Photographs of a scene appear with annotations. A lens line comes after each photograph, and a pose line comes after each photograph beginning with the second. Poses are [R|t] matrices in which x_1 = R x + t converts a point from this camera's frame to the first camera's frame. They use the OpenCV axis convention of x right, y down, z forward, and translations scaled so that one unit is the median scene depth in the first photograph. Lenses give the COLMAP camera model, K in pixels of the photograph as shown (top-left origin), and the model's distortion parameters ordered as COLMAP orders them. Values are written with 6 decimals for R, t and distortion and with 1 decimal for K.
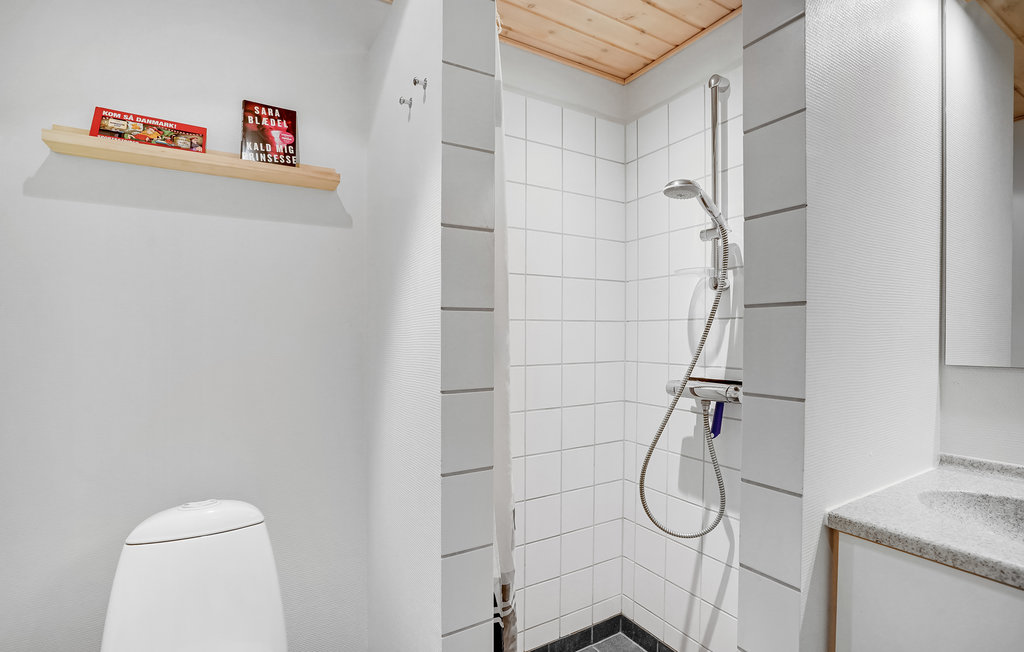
lens RADIAL K [[489.3, 0, 522.0], [0, 489.3, 343.2], [0, 0, 1]] dist [-0.037954, 0.009061]
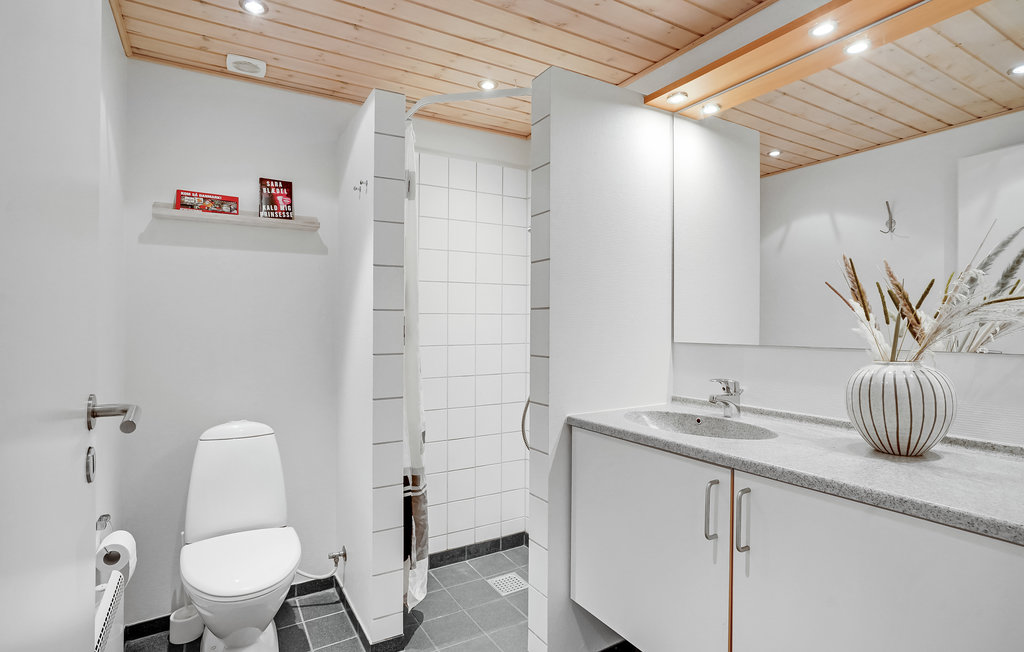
lens RADIAL K [[506.0, 0, 494.2], [0, 506.0, 326.1], [0, 0, 1]] dist [-0.032257, 0.006184]
pose [[0.999655, 0.000907, -0.026249, 0.260029], [-0.001243, 0.999917, -0.012819, 0.011242], [0.026235, 0.012847, 0.999573, -0.682094]]
